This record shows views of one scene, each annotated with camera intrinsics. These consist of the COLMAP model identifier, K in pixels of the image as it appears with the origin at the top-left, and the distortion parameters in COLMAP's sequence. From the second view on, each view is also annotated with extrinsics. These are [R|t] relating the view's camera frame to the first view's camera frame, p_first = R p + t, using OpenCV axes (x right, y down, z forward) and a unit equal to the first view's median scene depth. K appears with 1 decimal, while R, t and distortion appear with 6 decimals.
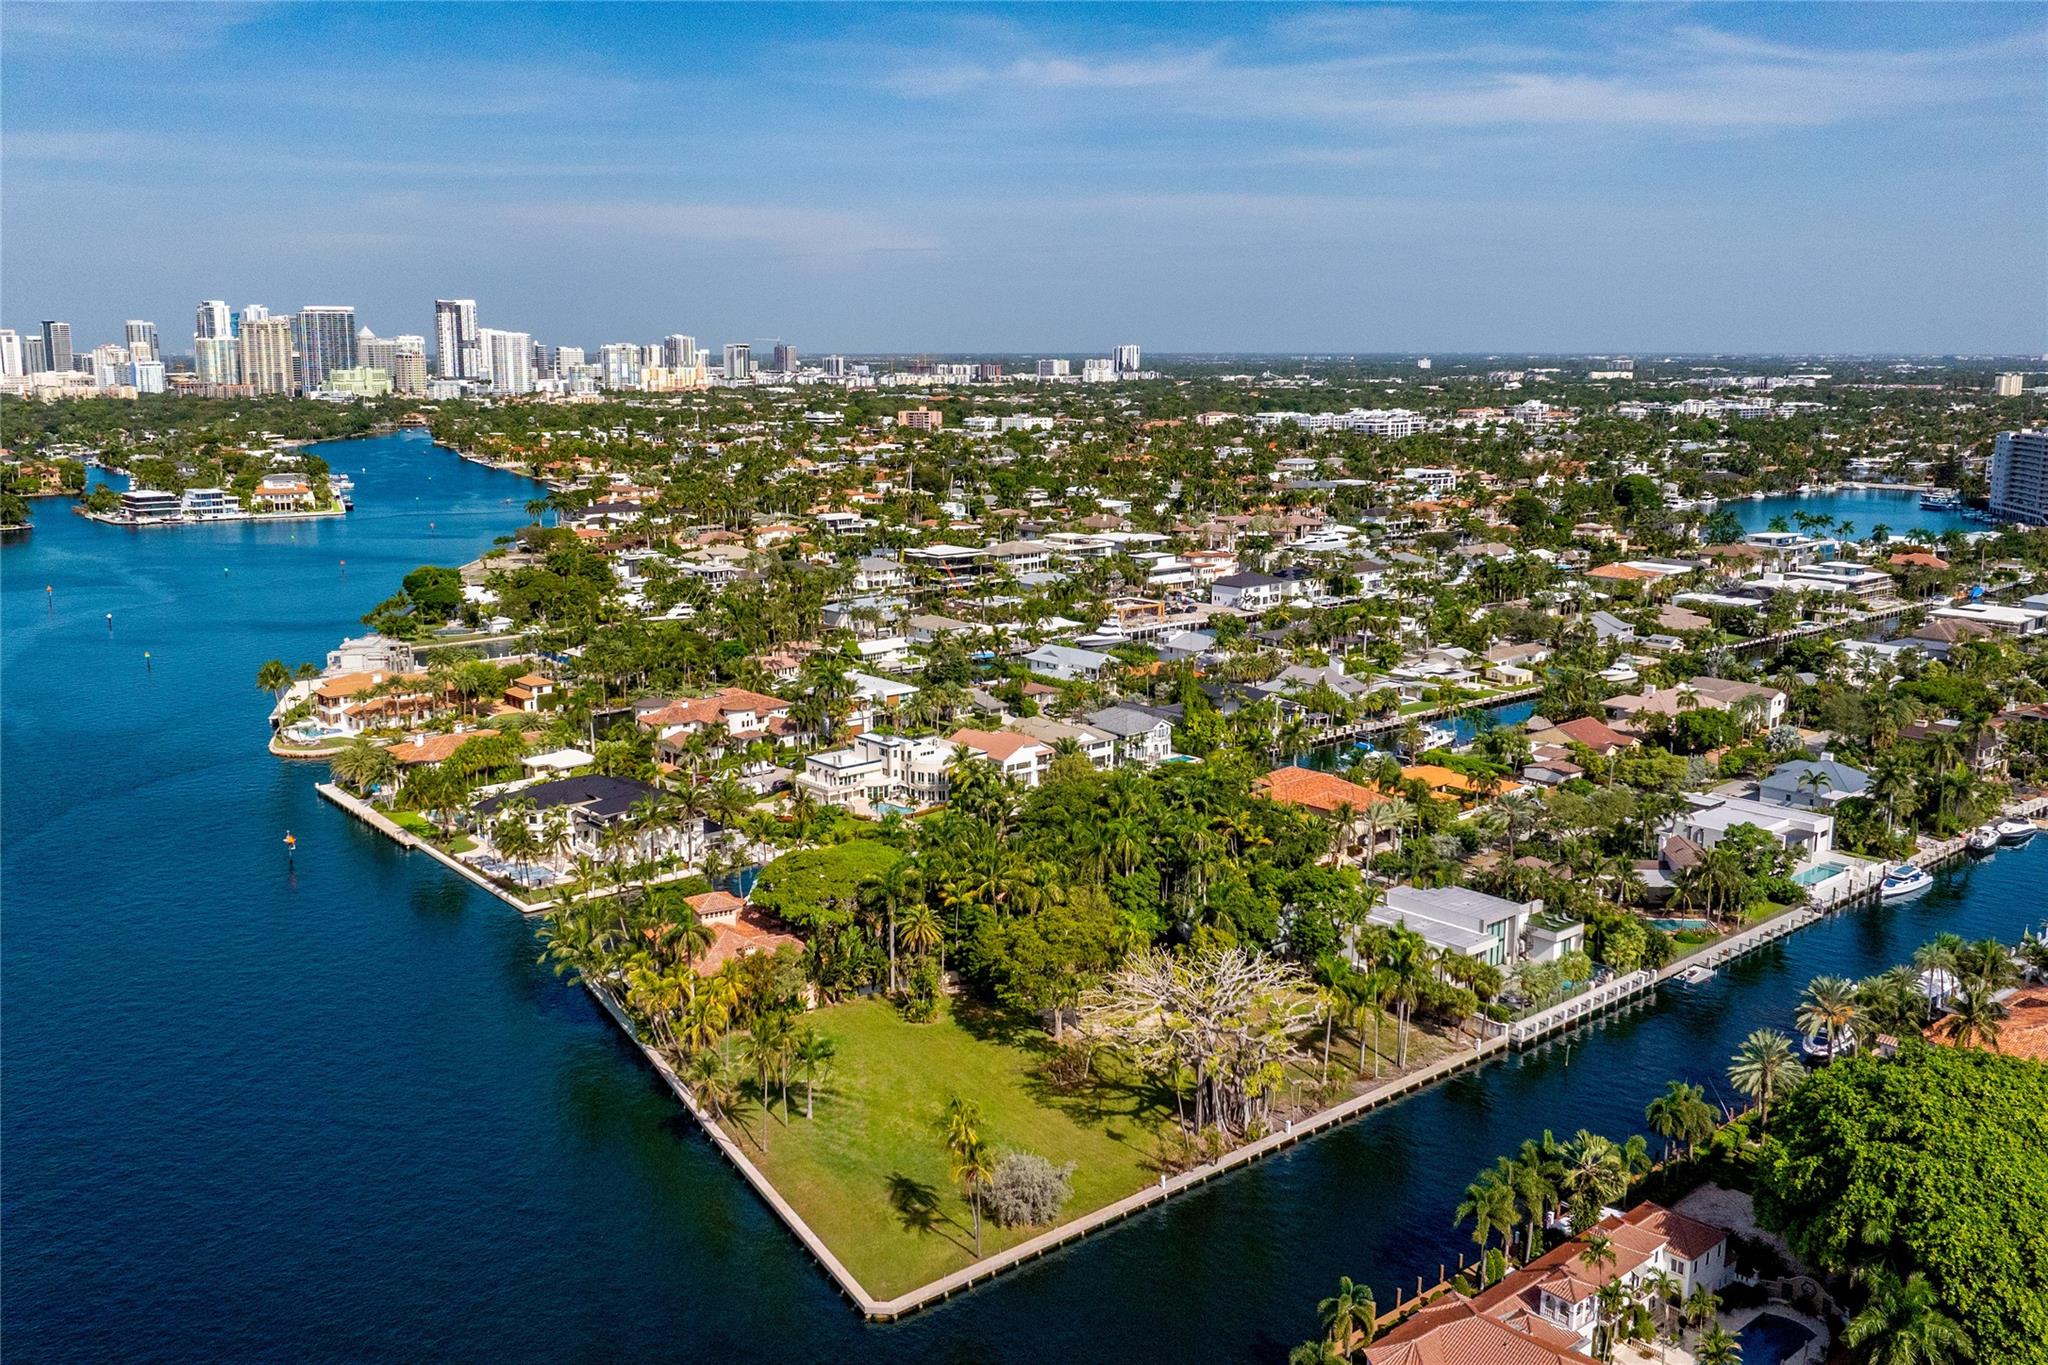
lens RADIAL K [[1774.5, 0, 1028.4], [0, 1774.5, 676.5], [0, 0, 1]] dist [-0.001040, -0.046508]
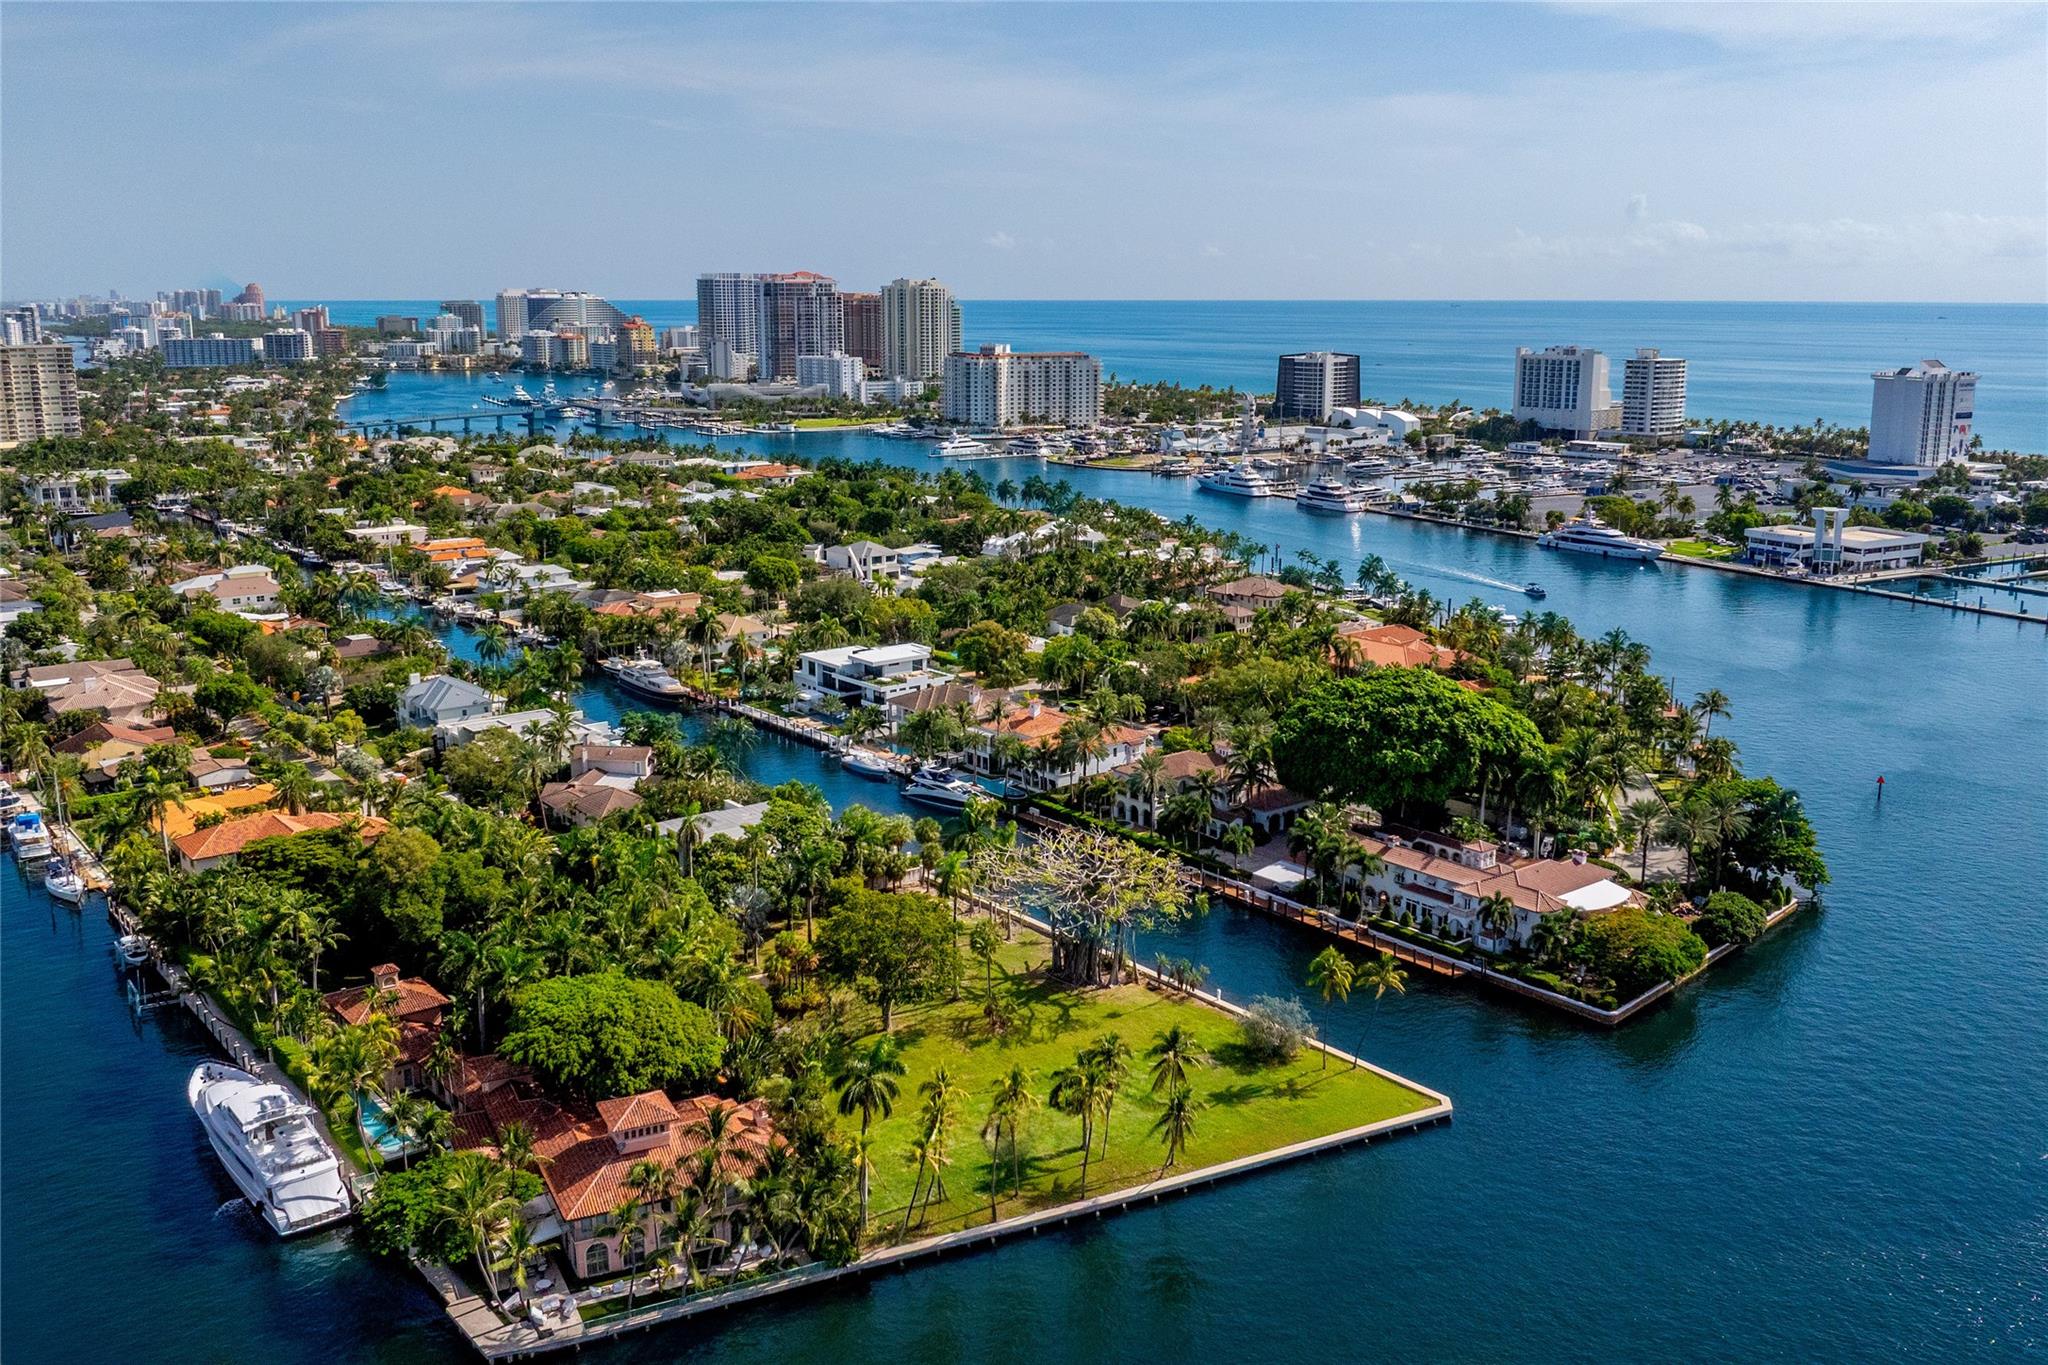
lens RADIAL K [[1720.5, 0, 1032.3], [0, 1720.5, 682.0], [0, 0, 1]] dist [-0.000403, -0.009192]
pose [[0.026691, -0.219167, 0.975322, -0.278595], [0.183060, 0.960242, 0.210769, -0.051592], [-0.982739, 0.172917, 0.065751, 0.274636]]
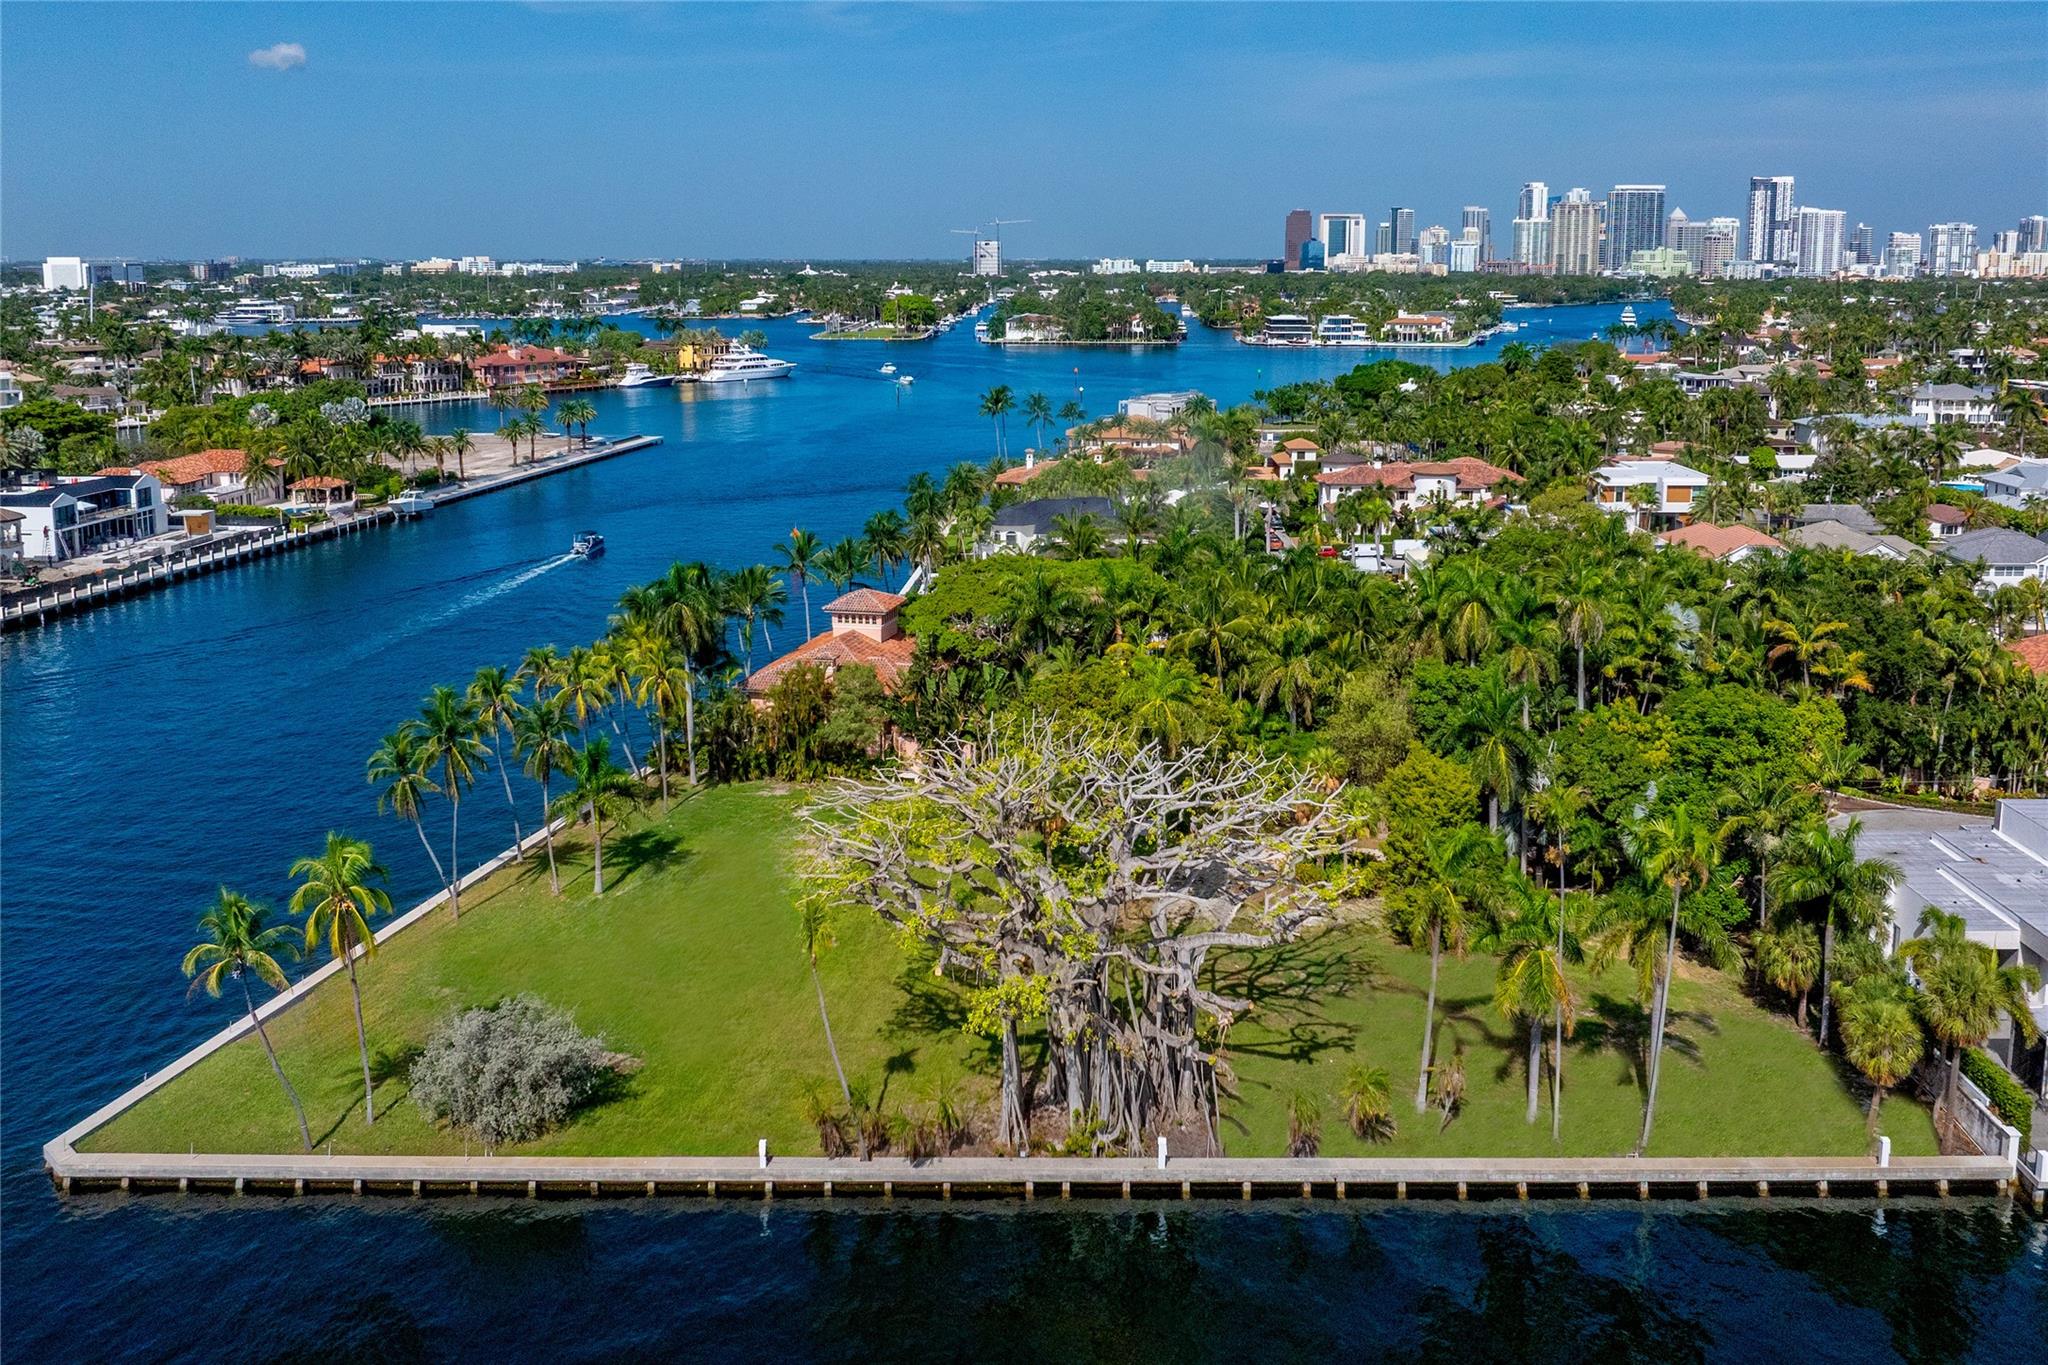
lens RADIAL K [[1752.4, 0, 1069.1], [0, 1752.4, 679.9], [0, 0, 1]] dist [0.009200, -0.076917]
pose [[0.750010, 0.153623, -0.643339, 0.113923], [-0.121274, 0.988104, 0.094568, 0.028630], [0.650213, 0.007094, 0.759719, 0.189072]]
